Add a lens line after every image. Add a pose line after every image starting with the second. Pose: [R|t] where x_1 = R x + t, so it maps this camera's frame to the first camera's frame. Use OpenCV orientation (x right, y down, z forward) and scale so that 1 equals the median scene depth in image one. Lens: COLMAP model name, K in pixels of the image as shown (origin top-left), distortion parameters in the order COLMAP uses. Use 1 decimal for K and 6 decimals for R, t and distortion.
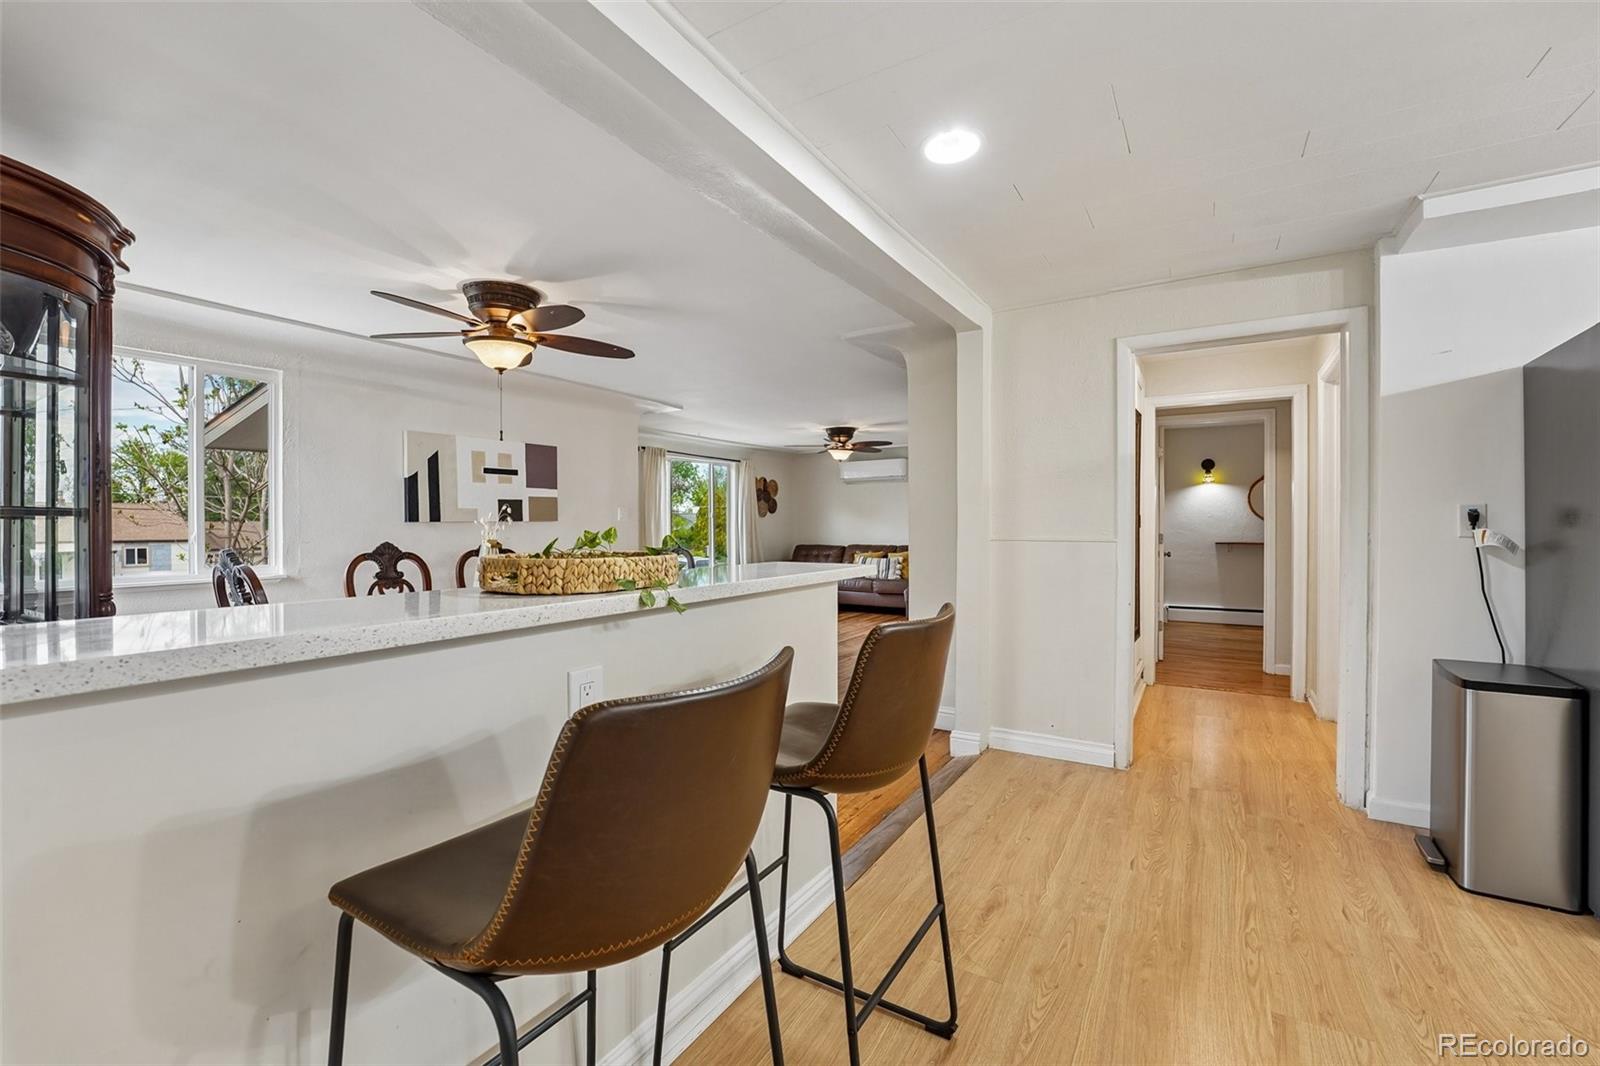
lens RADIAL K [[662.3, 0, 789.9], [0, 662.3, 526.6], [0, 0, 1]] dist [-0.025402, 0.001015]
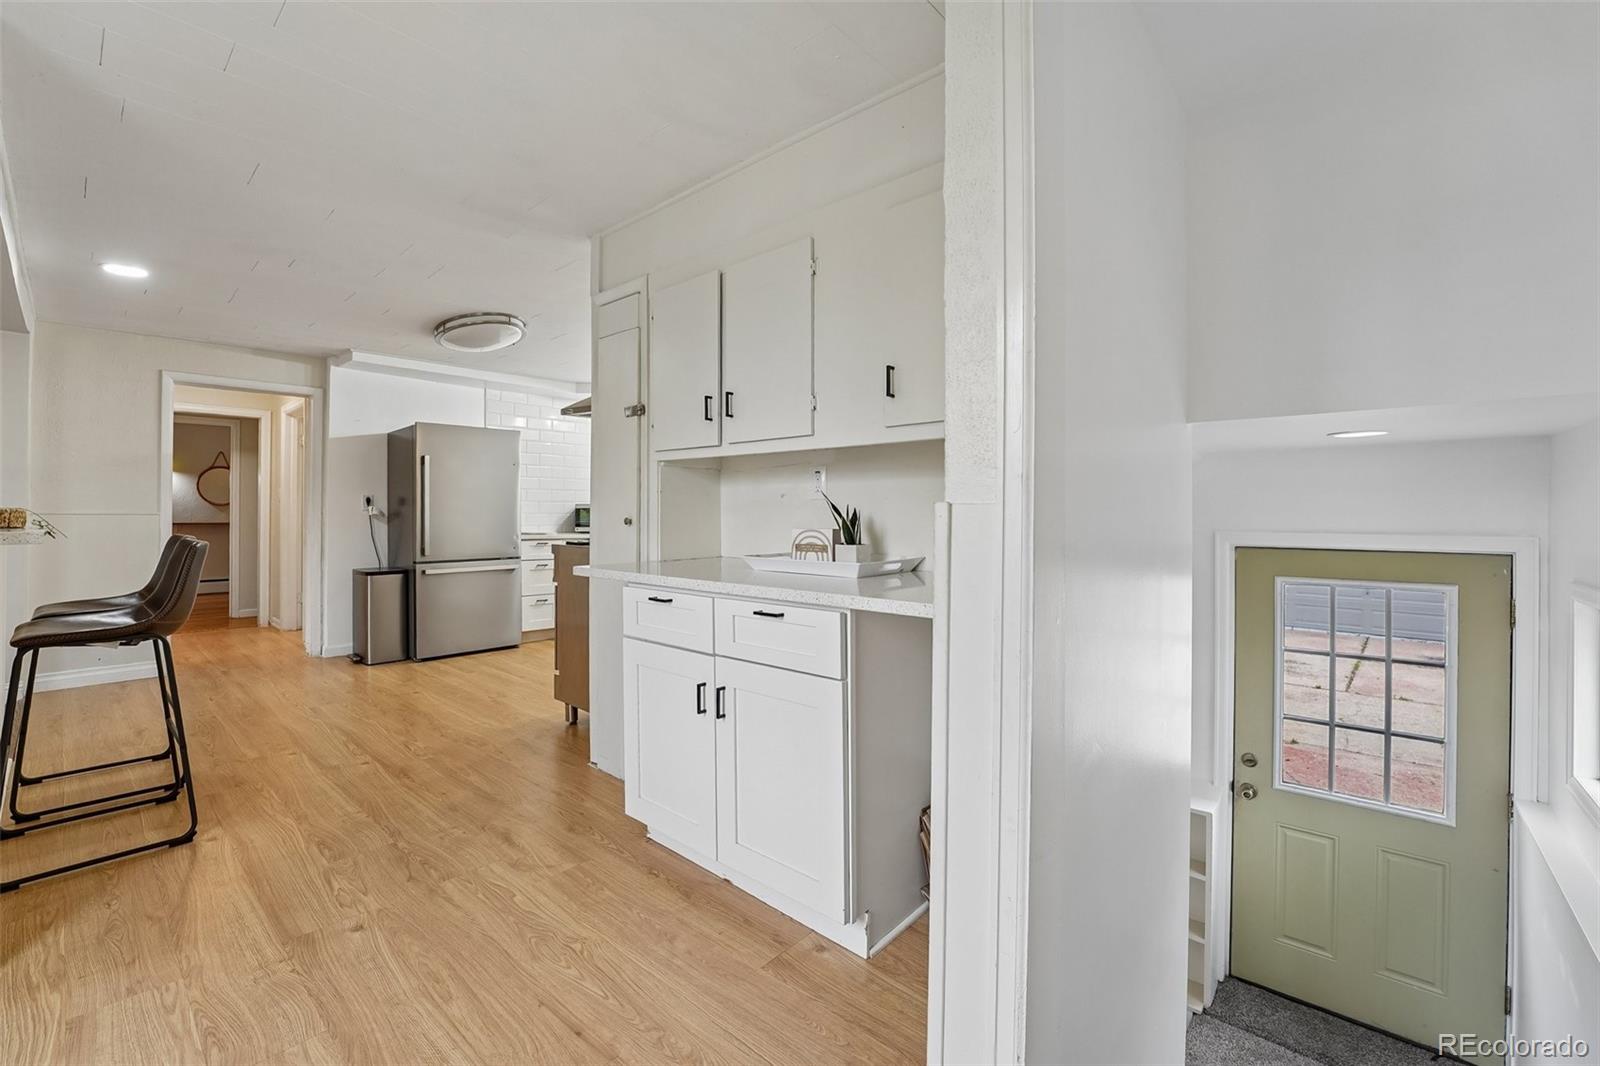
lens RADIAL K [[664.7, 0, 791.1], [0, 664.7, 510.7], [0, 0, 1]] dist [-0.033839, 0.000136]
pose [[0.169228, 0.006111, 0.985558, -0.630854], [-0.000353, 0.999981, -0.006139, 0.023007], [-0.985577, 0.000691, 0.169227, -0.560630]]
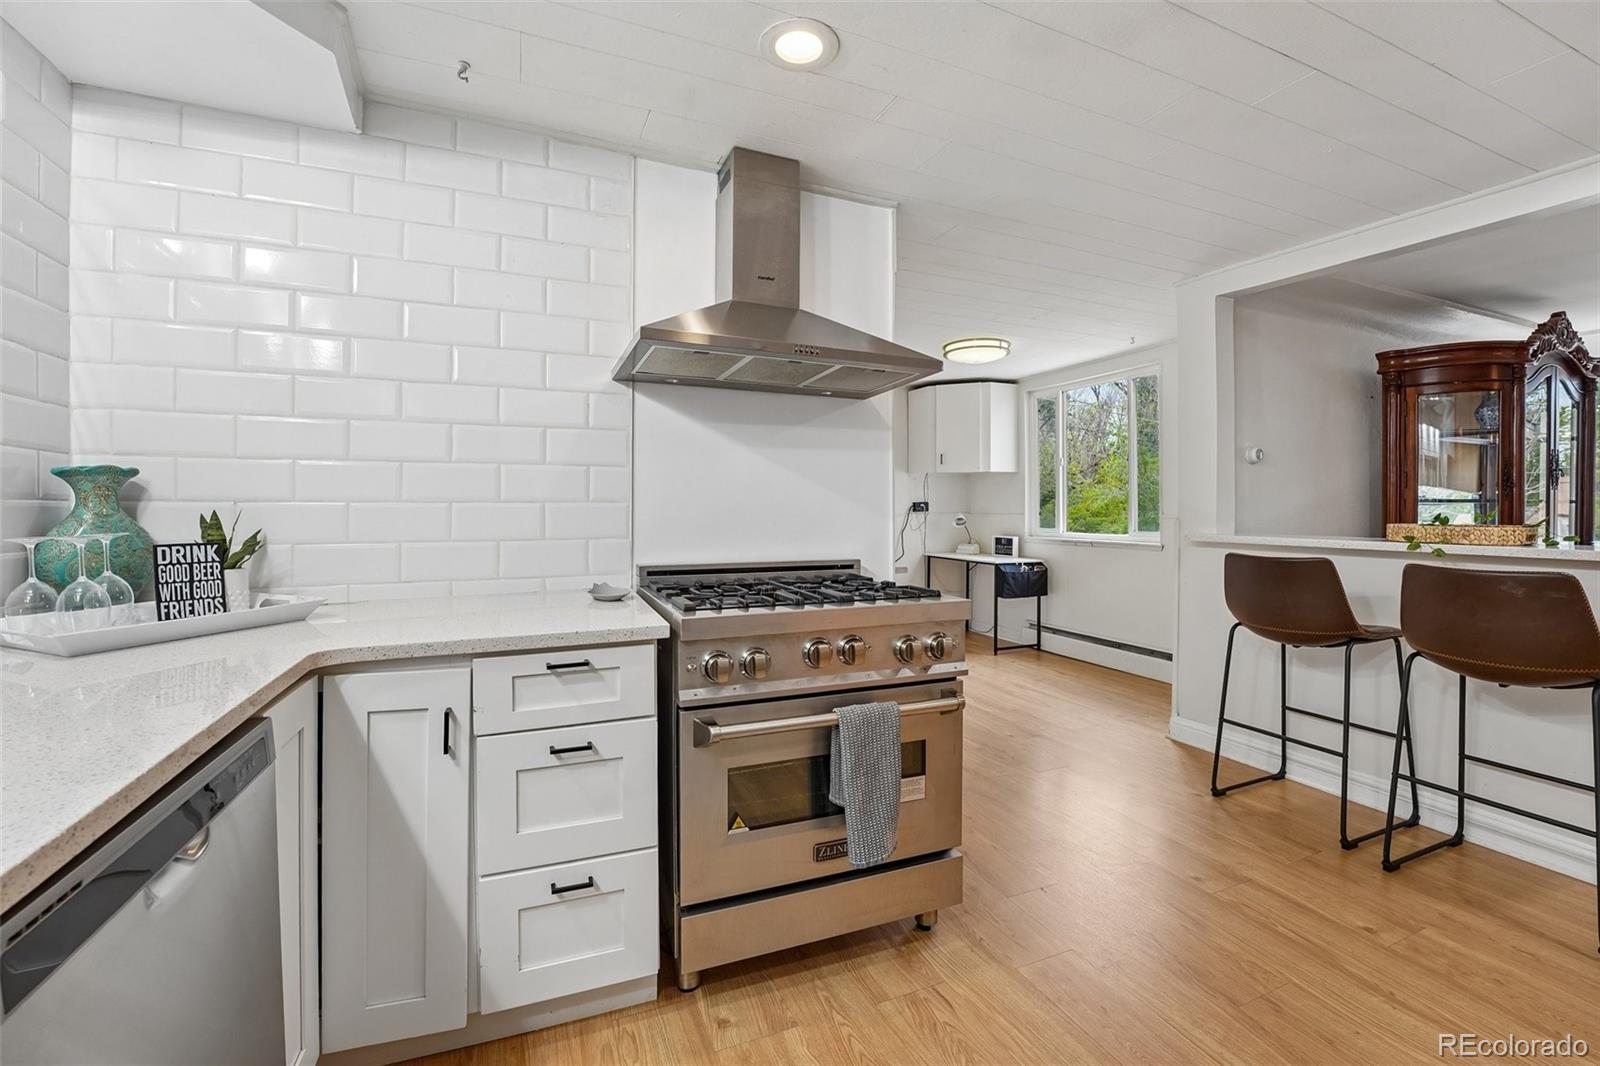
lens RADIAL K [[663.5, 0, 788.5], [0, 663.5, 510.6], [0, 0, 1]] dist [-0.023491, 0.000739]
pose [[-0.588800, 0.006082, -0.808256, 0.930146], [0.001083, 0.999977, 0.006735, -0.005668], [0.808278, 0.003090, -0.588792, 0.231086]]
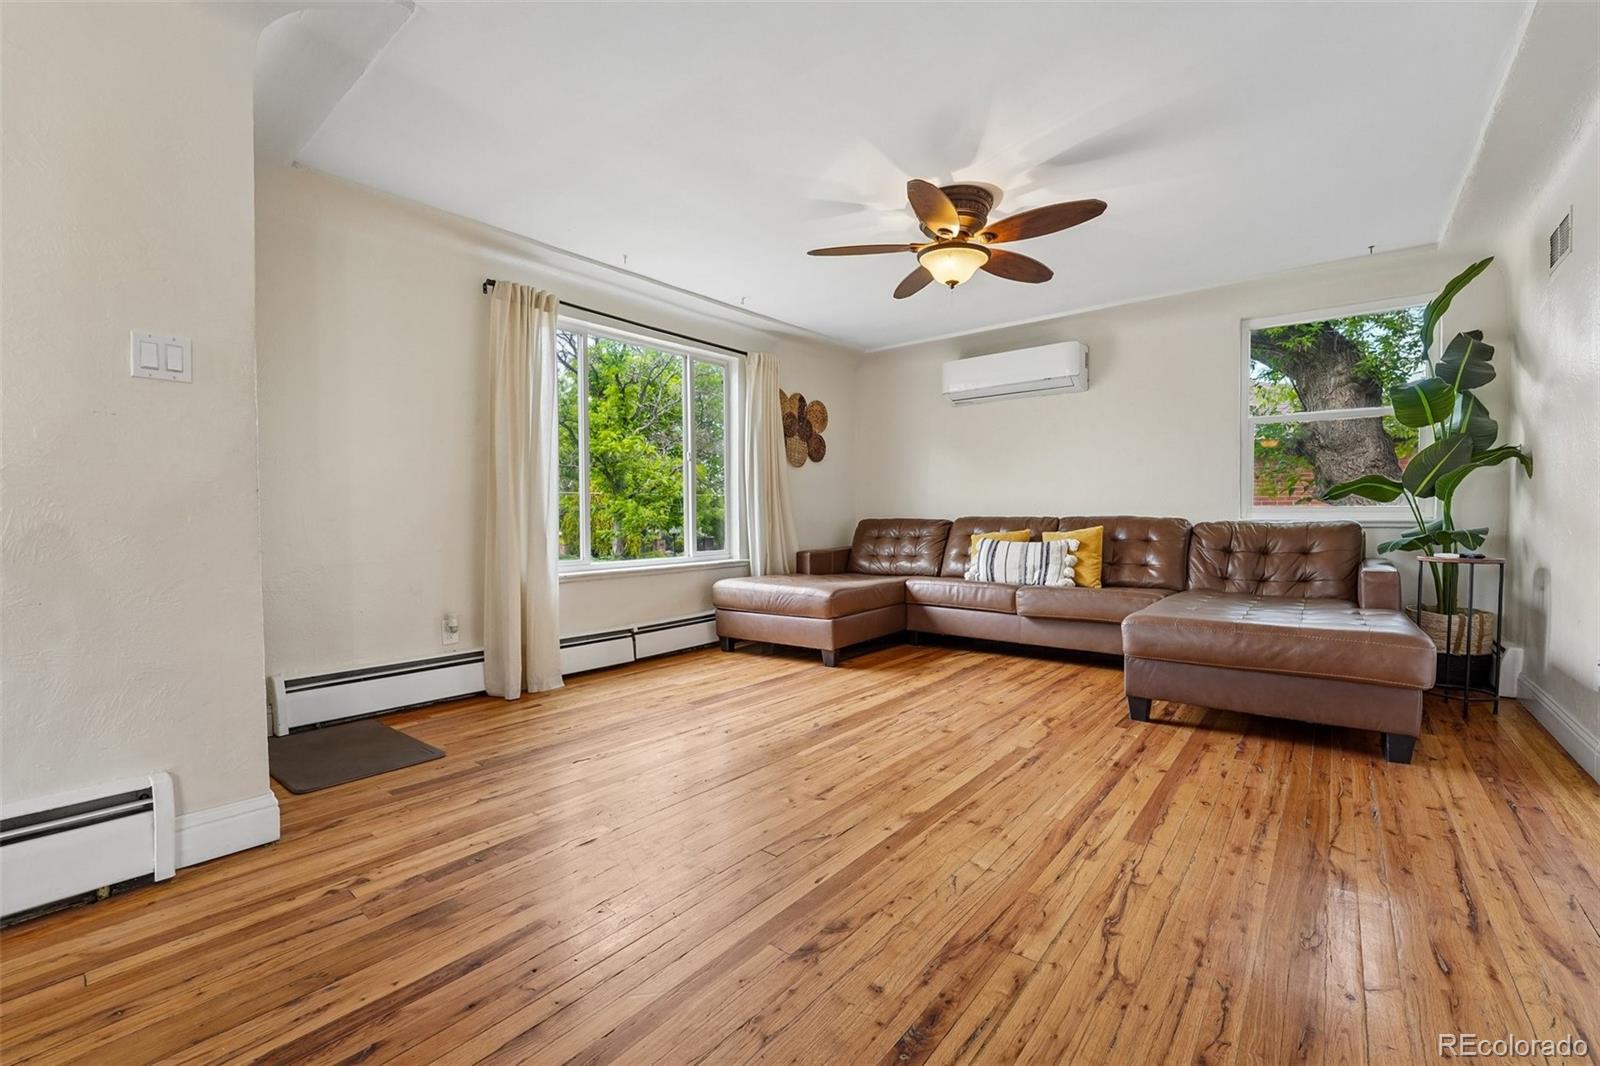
lens RADIAL K [[656.6, 0, 793.0], [0, 656.6, 527.8], [0, 0, 1]] dist [-0.020269, 0.000595]
pose [[0.990374, 0.002817, -0.138388, 0.100547], [-0.001257, 0.999935, 0.011359, 0.096880], [0.138411, -0.011075, 0.990313, 1.521128]]
